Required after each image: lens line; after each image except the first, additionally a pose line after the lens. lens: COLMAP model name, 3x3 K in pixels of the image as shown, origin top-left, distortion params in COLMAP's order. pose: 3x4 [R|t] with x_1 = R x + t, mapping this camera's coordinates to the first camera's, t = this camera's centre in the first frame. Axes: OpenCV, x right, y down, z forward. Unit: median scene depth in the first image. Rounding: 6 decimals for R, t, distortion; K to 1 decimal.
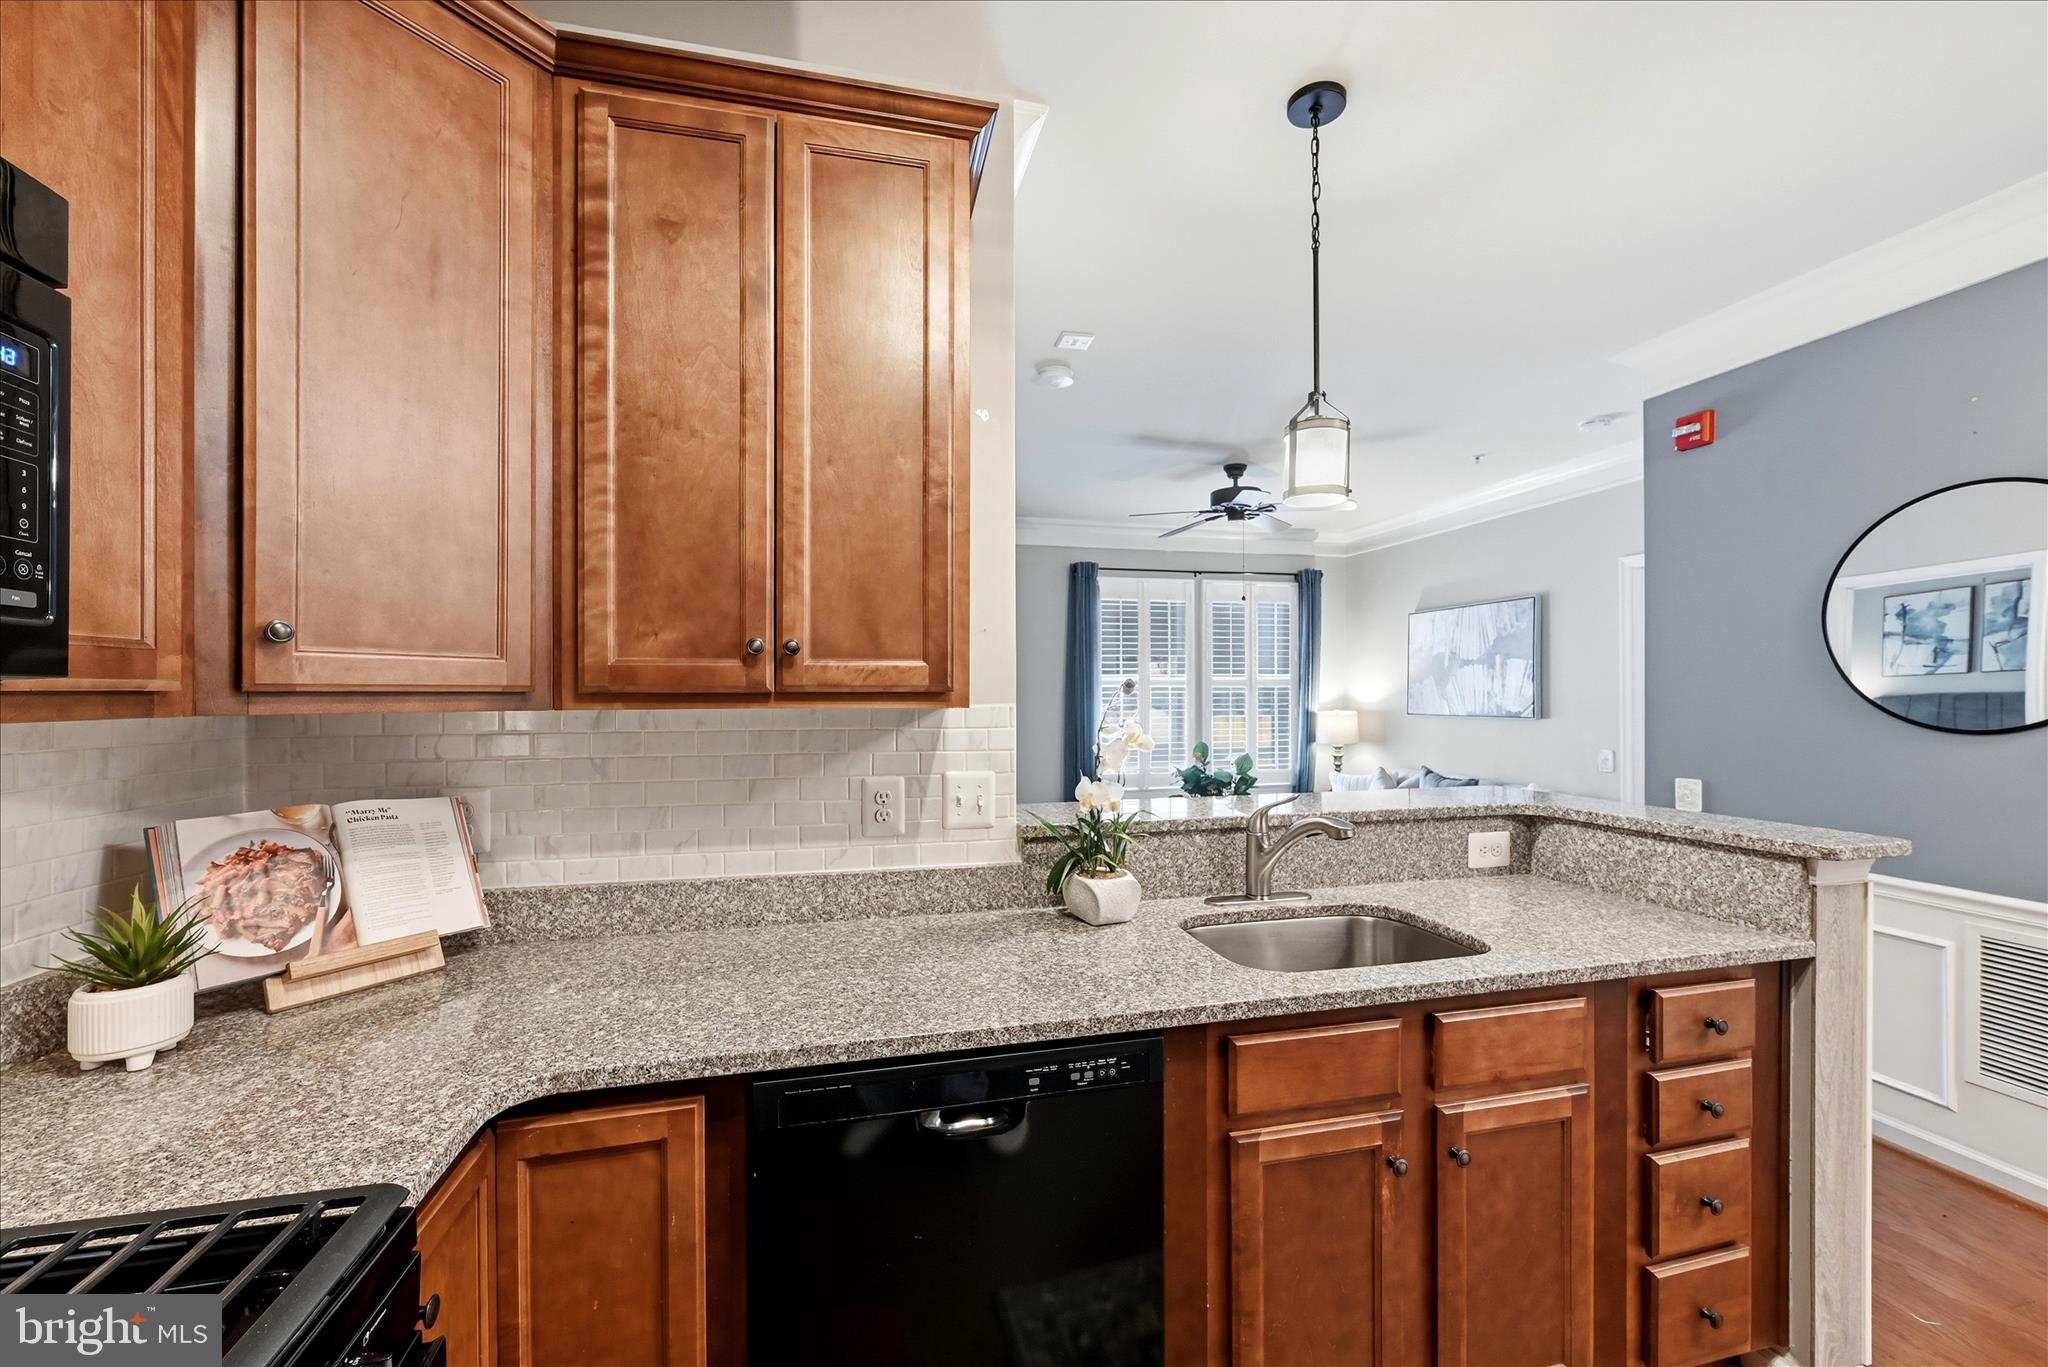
lens RADIAL K [[833.3, 0, 1028.9], [0, 833.3, 693.9], [0, 0, 1]] dist [-0.001090, -0.000074]
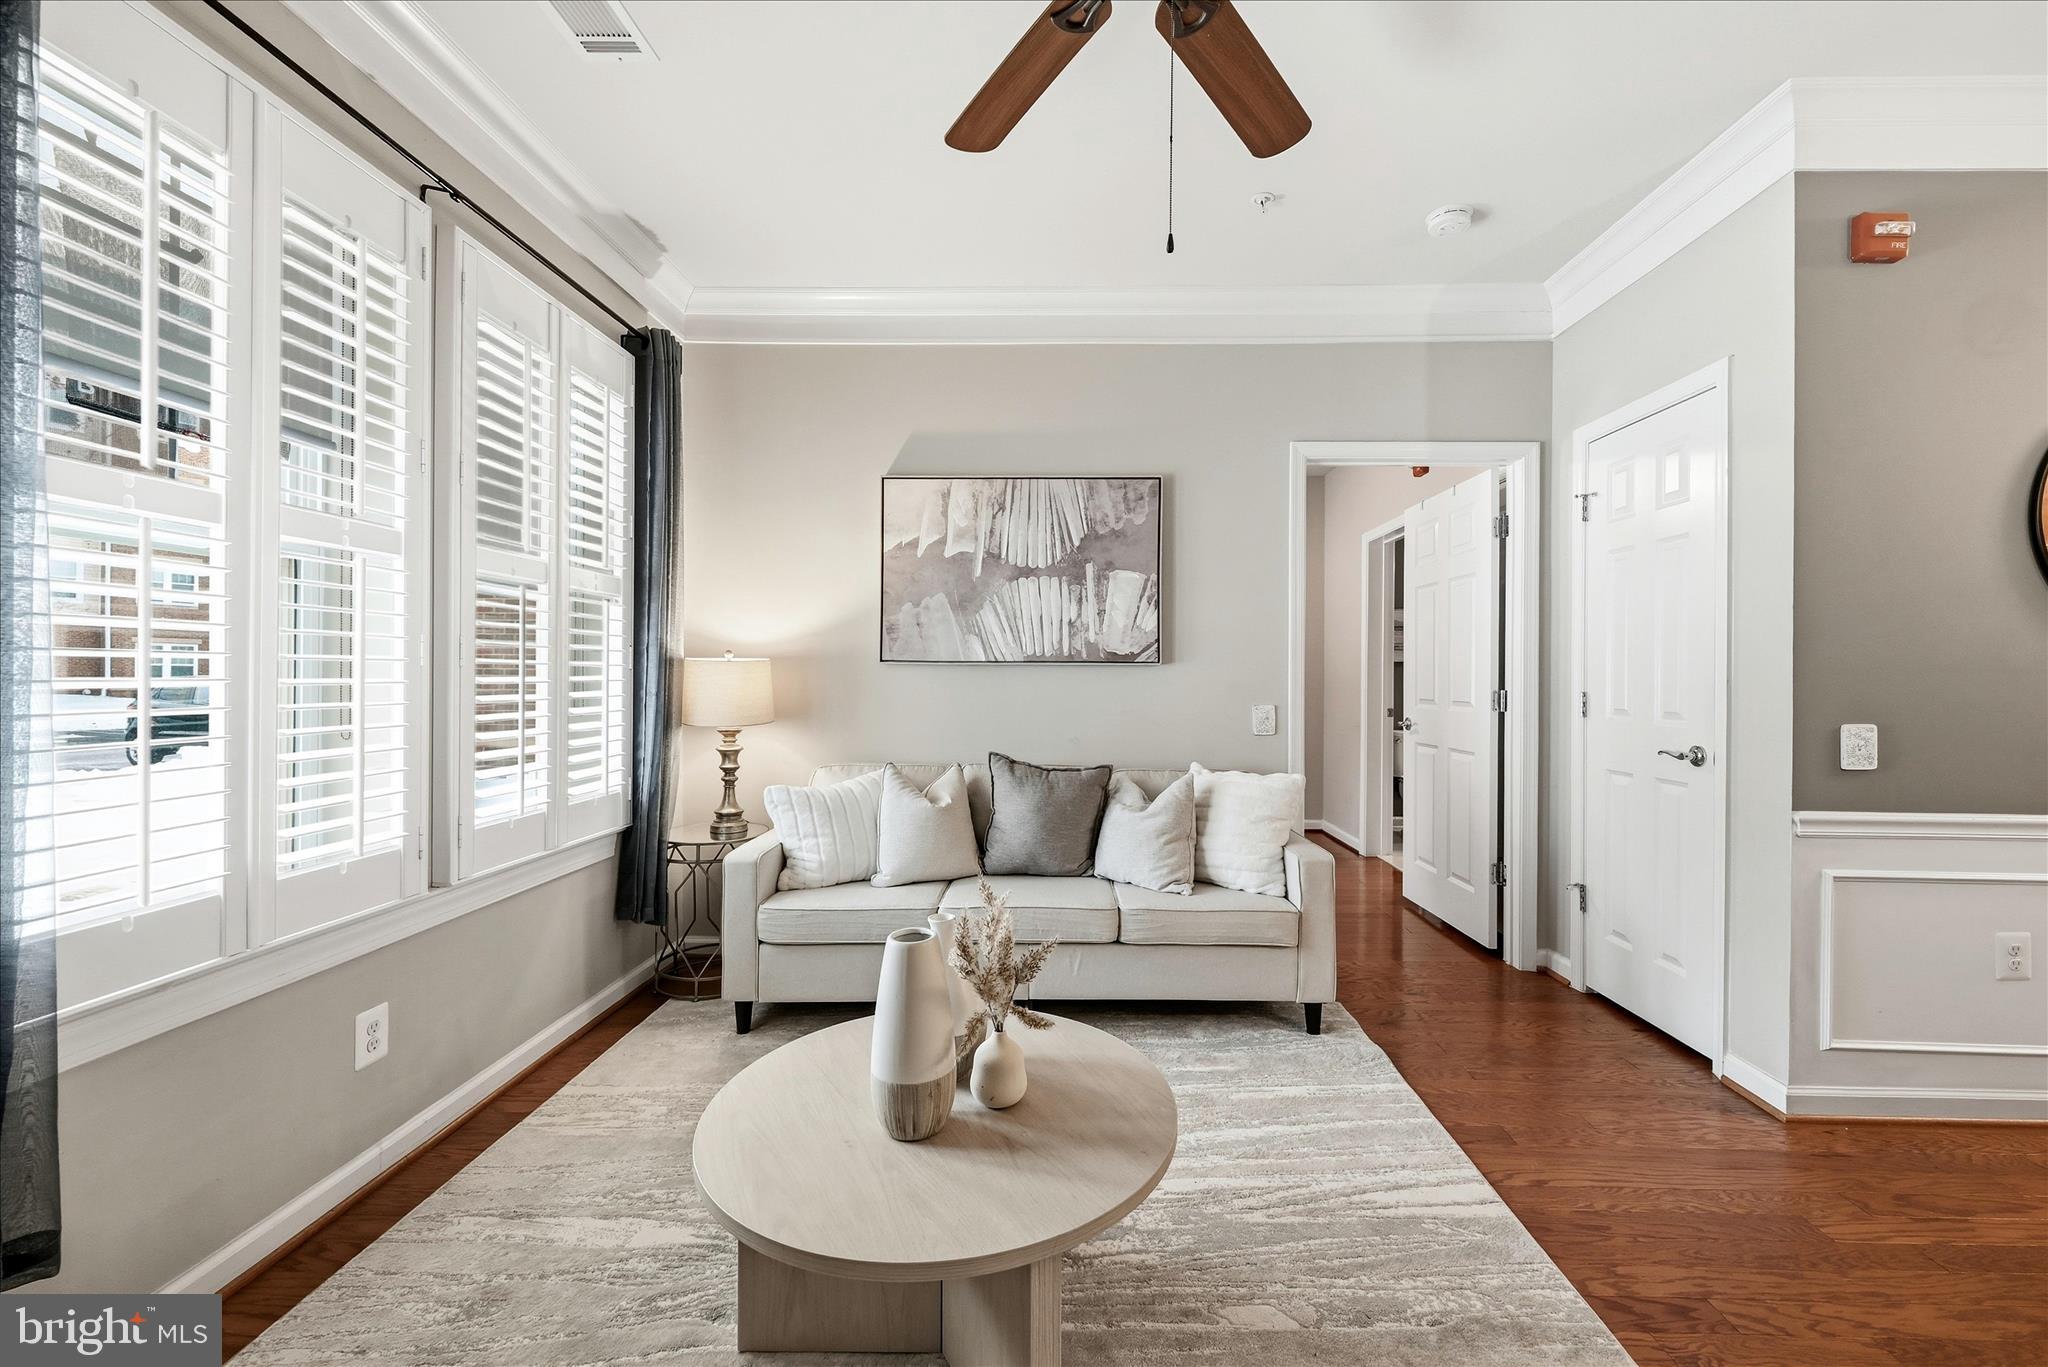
lens RADIAL K [[833.3, 0, 1040.4], [0, 833.3, 677.4], [0, 0, 1]] dist [-0.001090, -0.000074]
pose [[0.264874, 0.002108, 0.964281, -0.043244], [-0.006552, 0.999978, -0.000387, 0.035939], [-0.964261, -0.006215, 0.264883, 0.789667]]
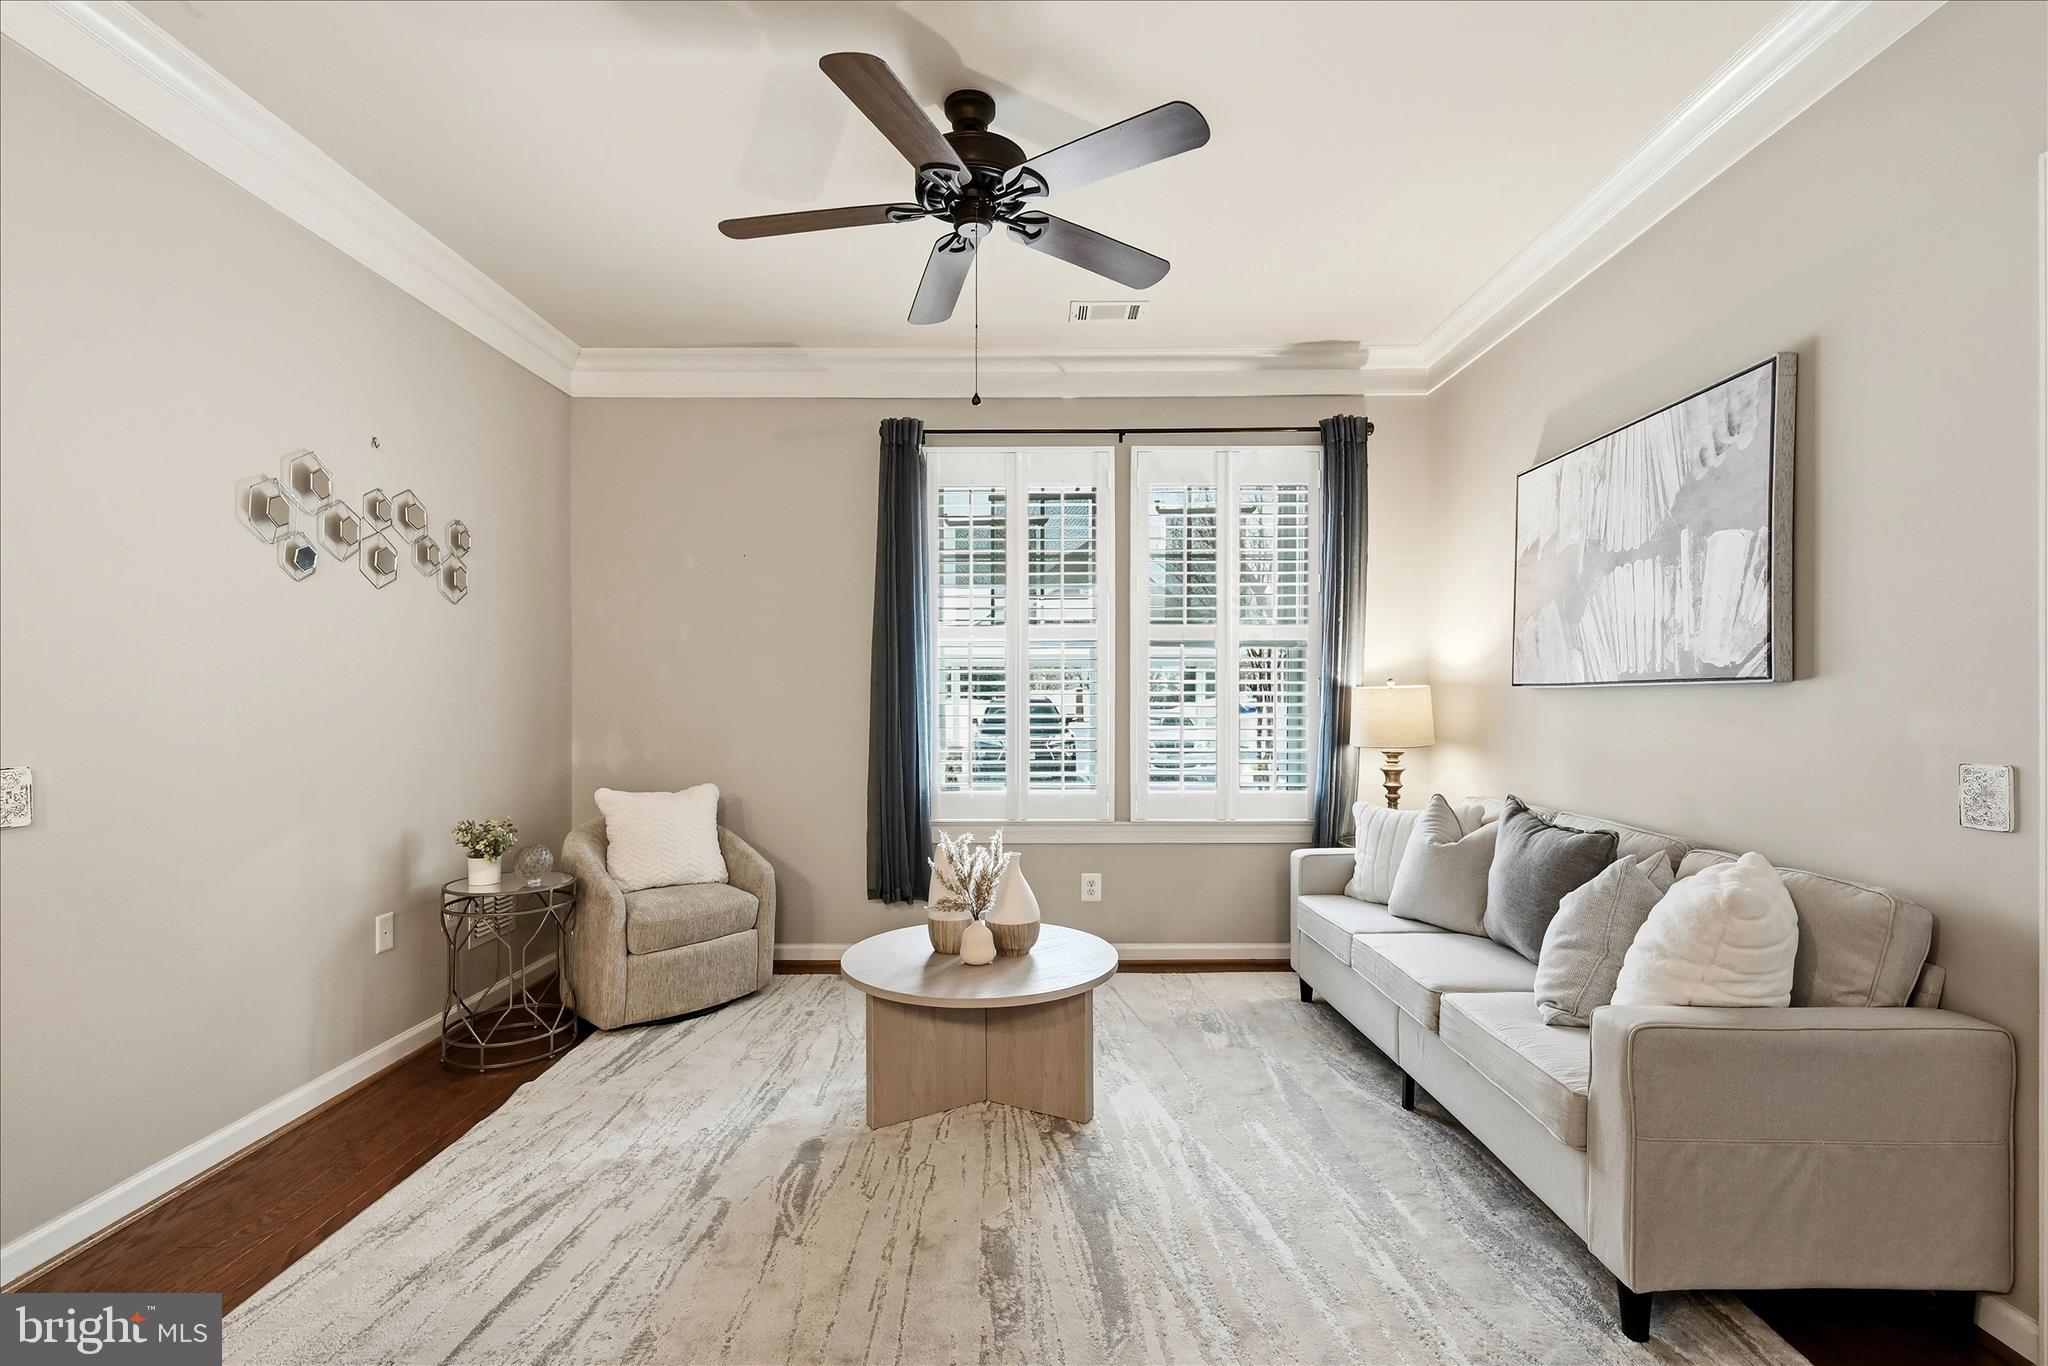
lens RADIAL K [[915.7, 0, 1028.1], [0, 915.7, 704.3], [0, 0, 1]] dist [0.002325, 0.000245]
pose [[0.967593, 0.002540, -0.252504, 0.331913], [-0.000607, 0.999970, 0.007731, 0.032691], [0.252516, -0.007327, 0.967565, 0.439894]]
